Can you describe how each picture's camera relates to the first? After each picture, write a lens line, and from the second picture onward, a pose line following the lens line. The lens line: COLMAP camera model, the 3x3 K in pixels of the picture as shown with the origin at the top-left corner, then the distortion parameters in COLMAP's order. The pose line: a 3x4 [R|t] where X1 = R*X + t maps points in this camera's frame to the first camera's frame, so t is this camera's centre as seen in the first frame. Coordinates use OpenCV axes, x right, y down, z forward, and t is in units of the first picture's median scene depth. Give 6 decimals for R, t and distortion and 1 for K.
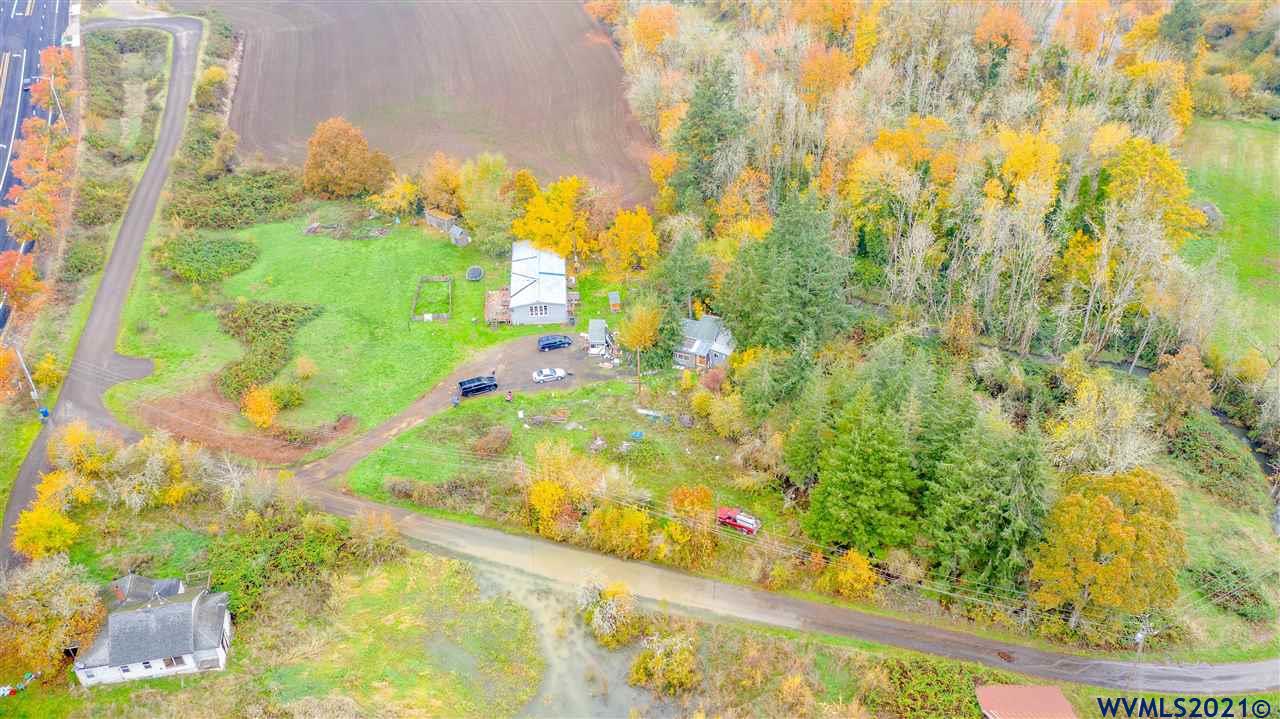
lens RADIAL K [[1012.2, 0, 640.0], [0, 1012.2, 359.5], [0, 0, 1]] dist [0.001603, 0.001140]
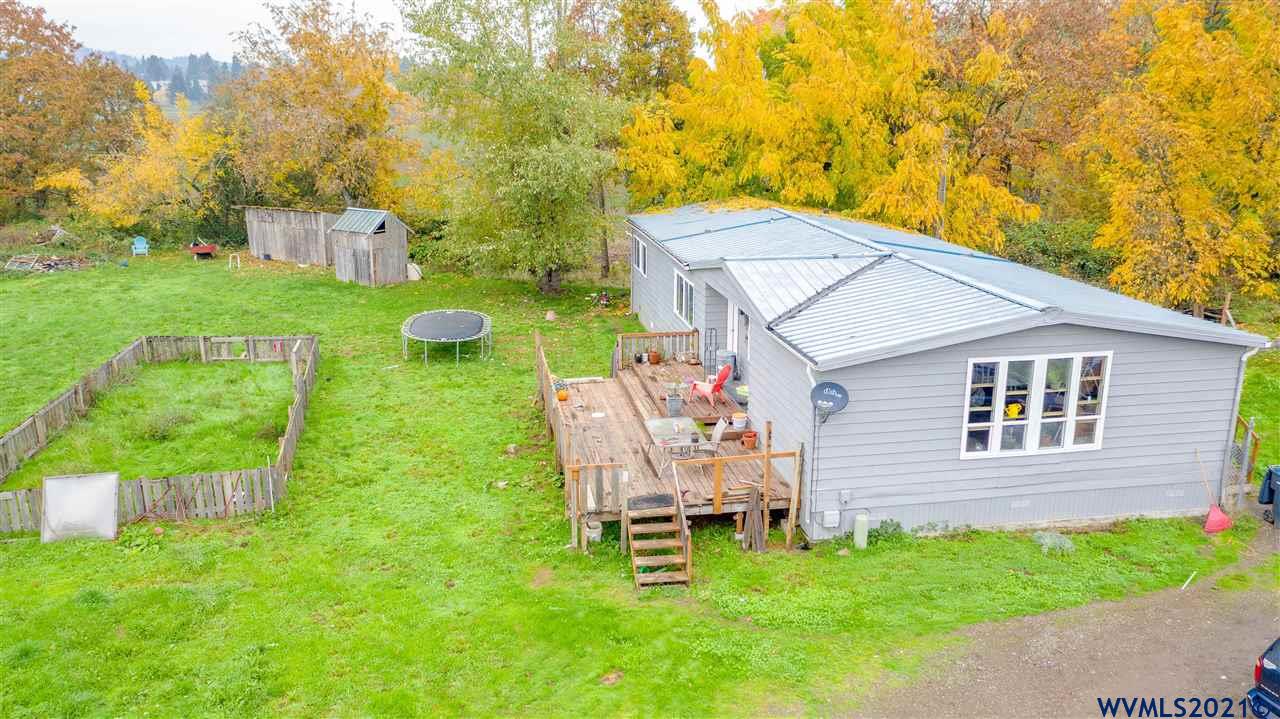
lens RADIAL K [[1012.2, 0, 640.0], [0, 1012.2, 359.5], [0, 0, 1]] dist [0.001603, 0.001140]
pose [[0.996419, -0.028968, 0.079436, -0.153327], [0.053666, 0.942663, -0.329404, -0.016732], [-0.065340, 0.332488, 0.940841, 0.884872]]
